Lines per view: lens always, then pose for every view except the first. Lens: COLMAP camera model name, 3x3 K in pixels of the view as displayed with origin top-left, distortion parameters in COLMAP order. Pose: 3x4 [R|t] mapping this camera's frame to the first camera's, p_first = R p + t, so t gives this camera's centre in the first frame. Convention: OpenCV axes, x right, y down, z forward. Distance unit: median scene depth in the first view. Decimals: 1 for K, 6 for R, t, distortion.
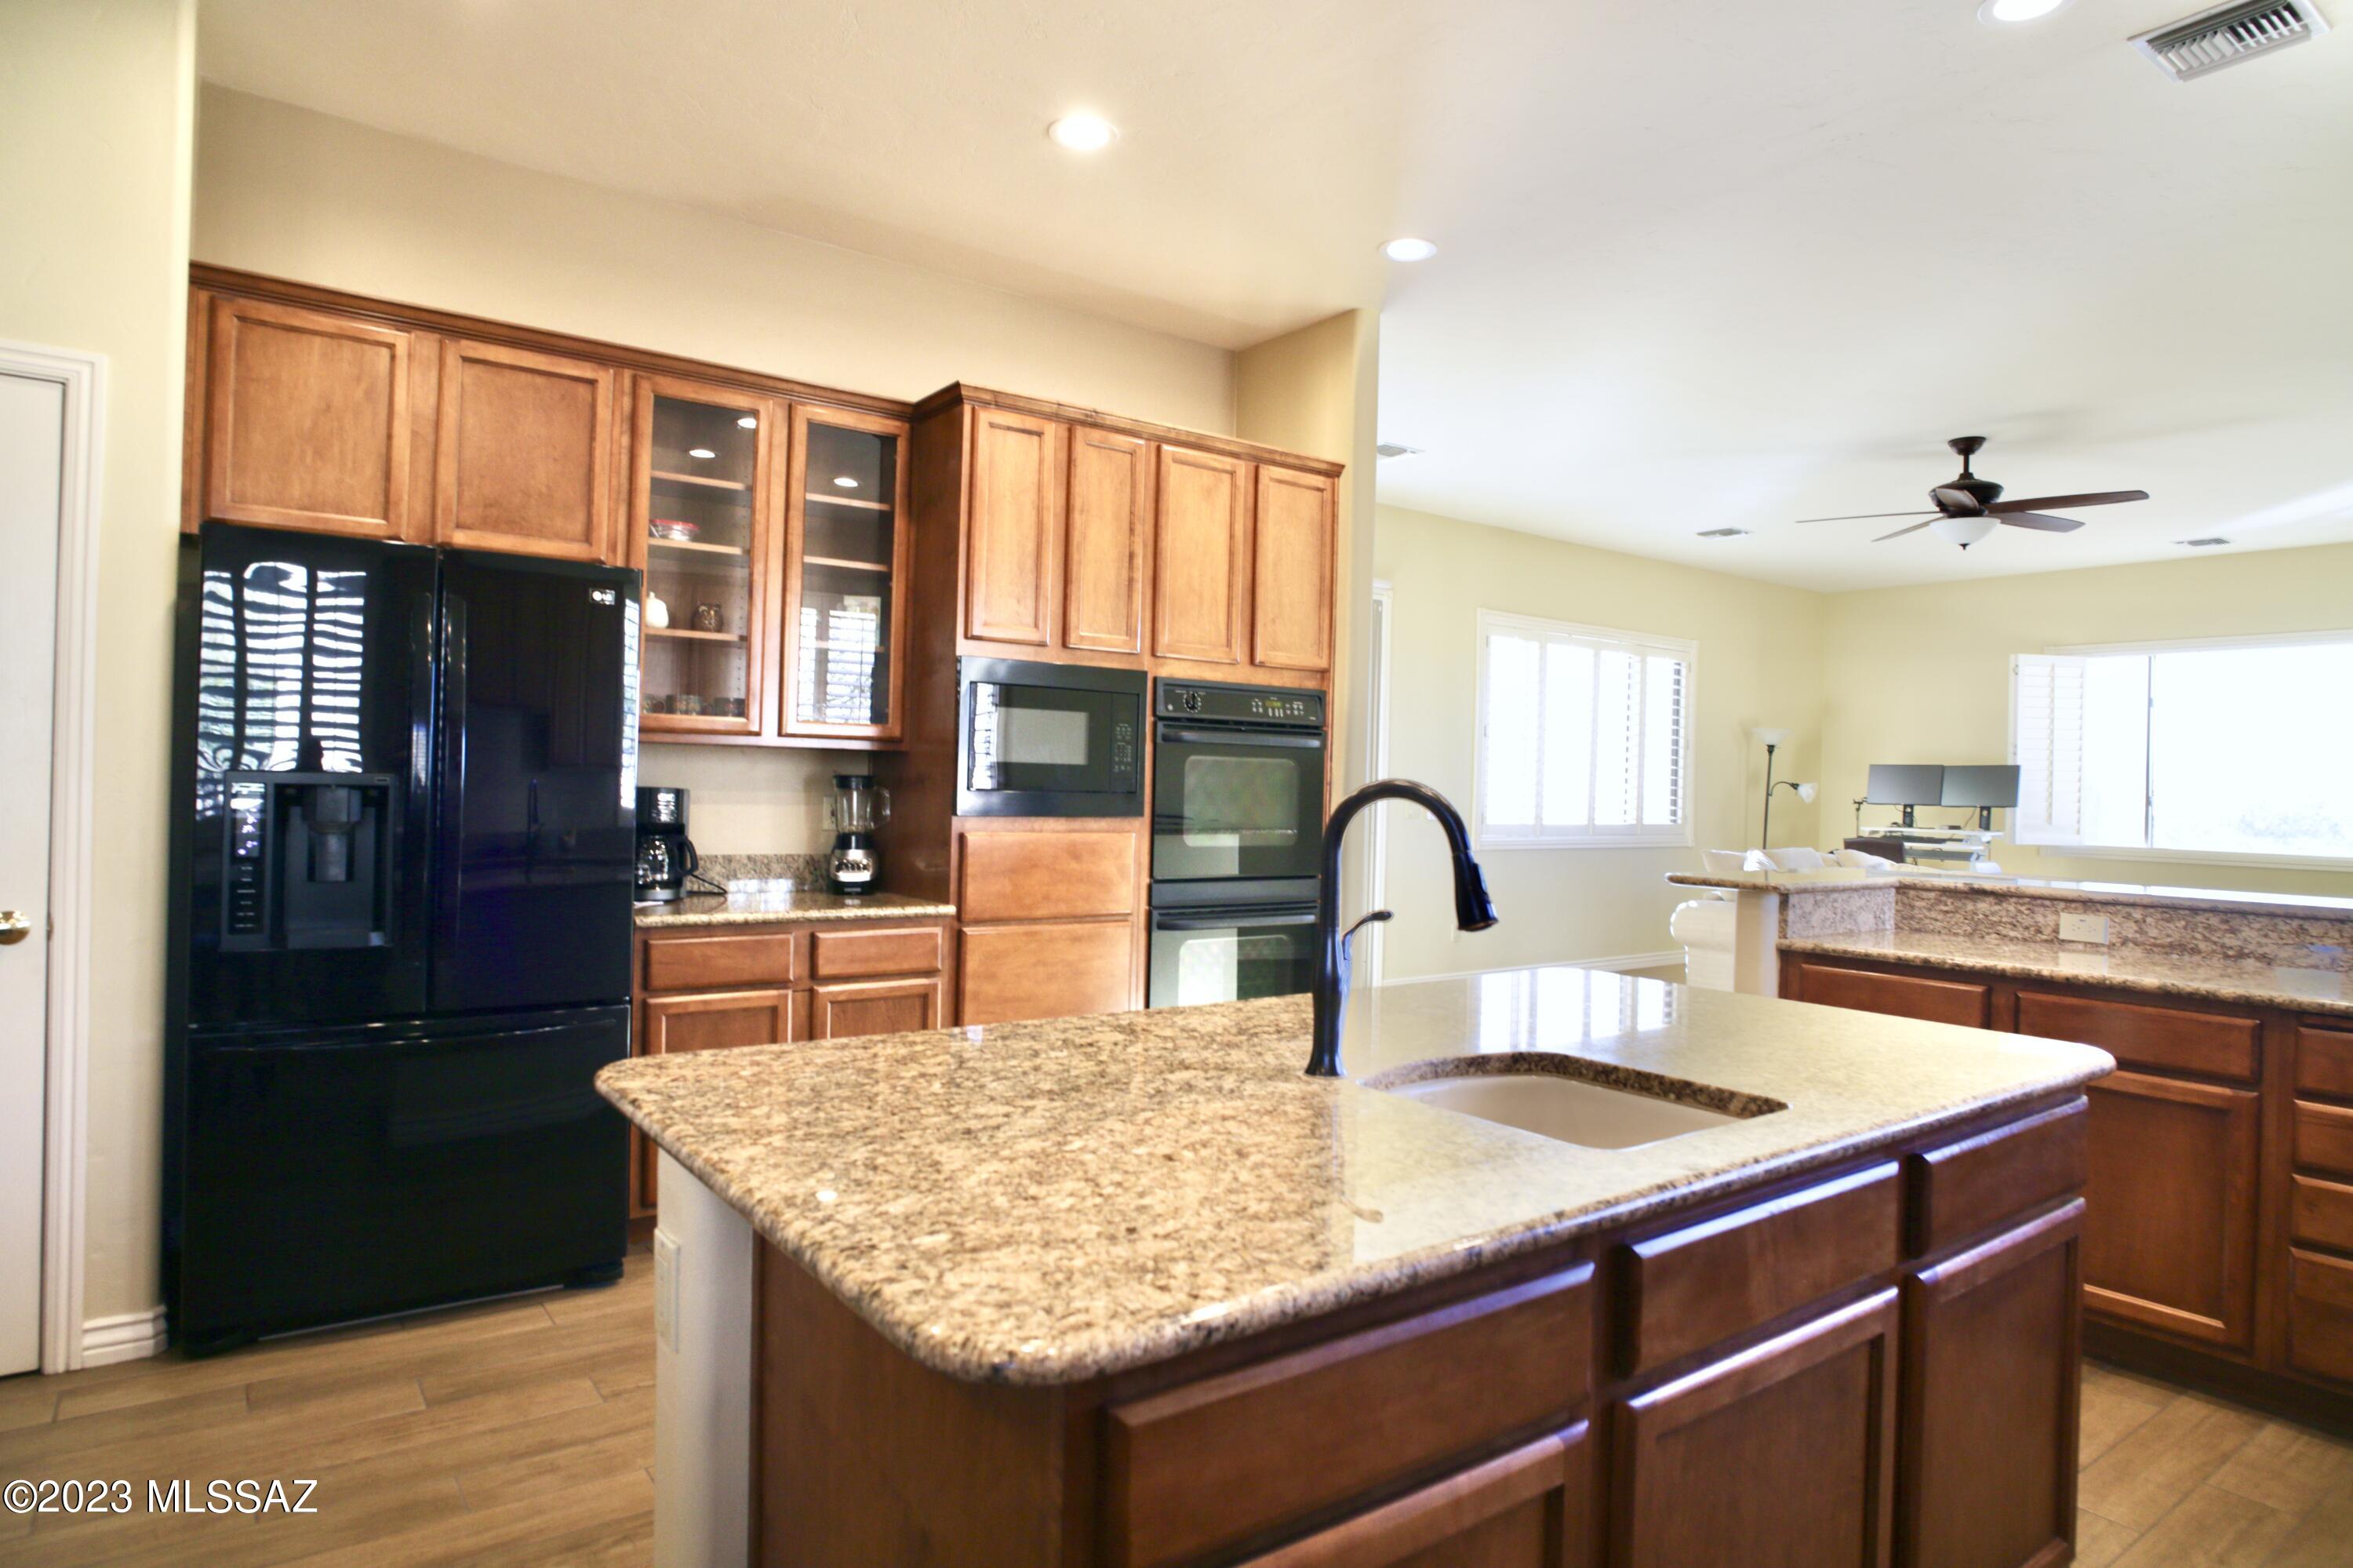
lens RADIAL K [[1347.9, 0, 1172.7], [0, 1347.9, 788.7], [0, 0, 1]] dist [-0.036254, 0.003033]
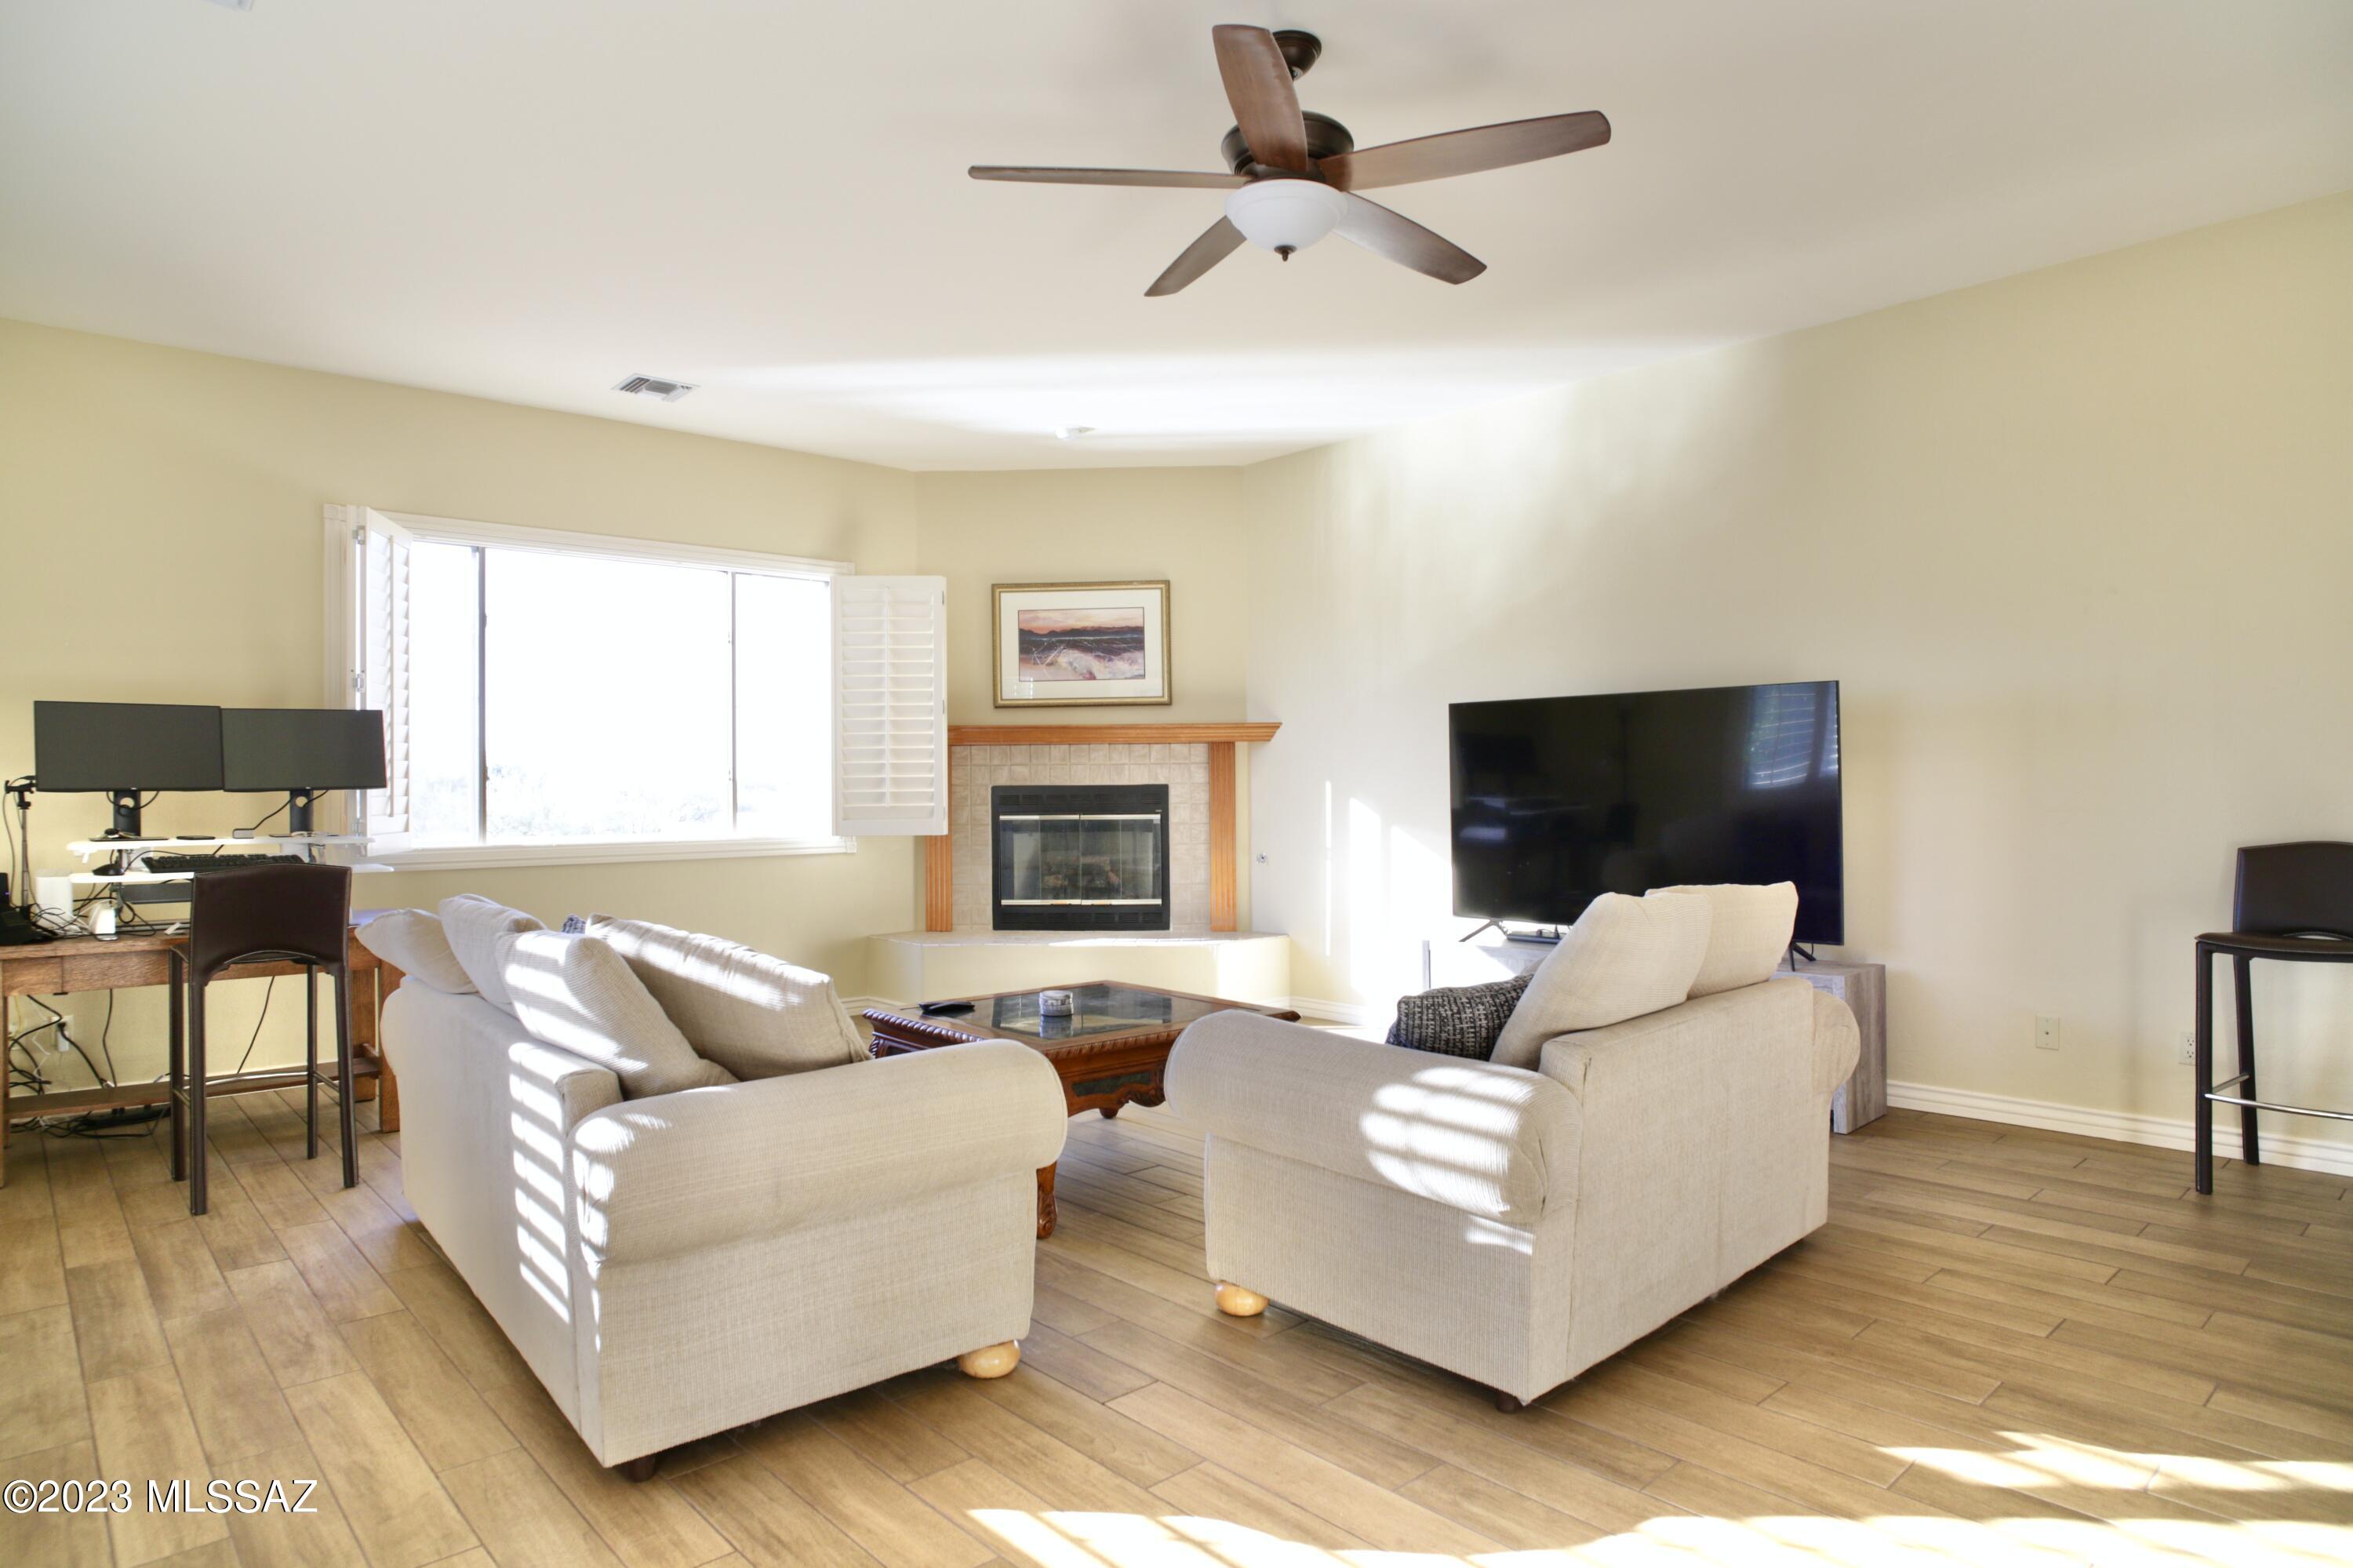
lens RADIAL K [[1347.9, 0, 1175.4], [0, 1347.9, 791.3], [0, 0, 1]] dist [-0.036254, 0.003033]
pose [[-0.087788, -0.030980, 0.995657, 0.061491], [0.010497, 0.999432, 0.032023, 0.001367], [-0.996084, 0.013262, -0.087413, 0.720243]]
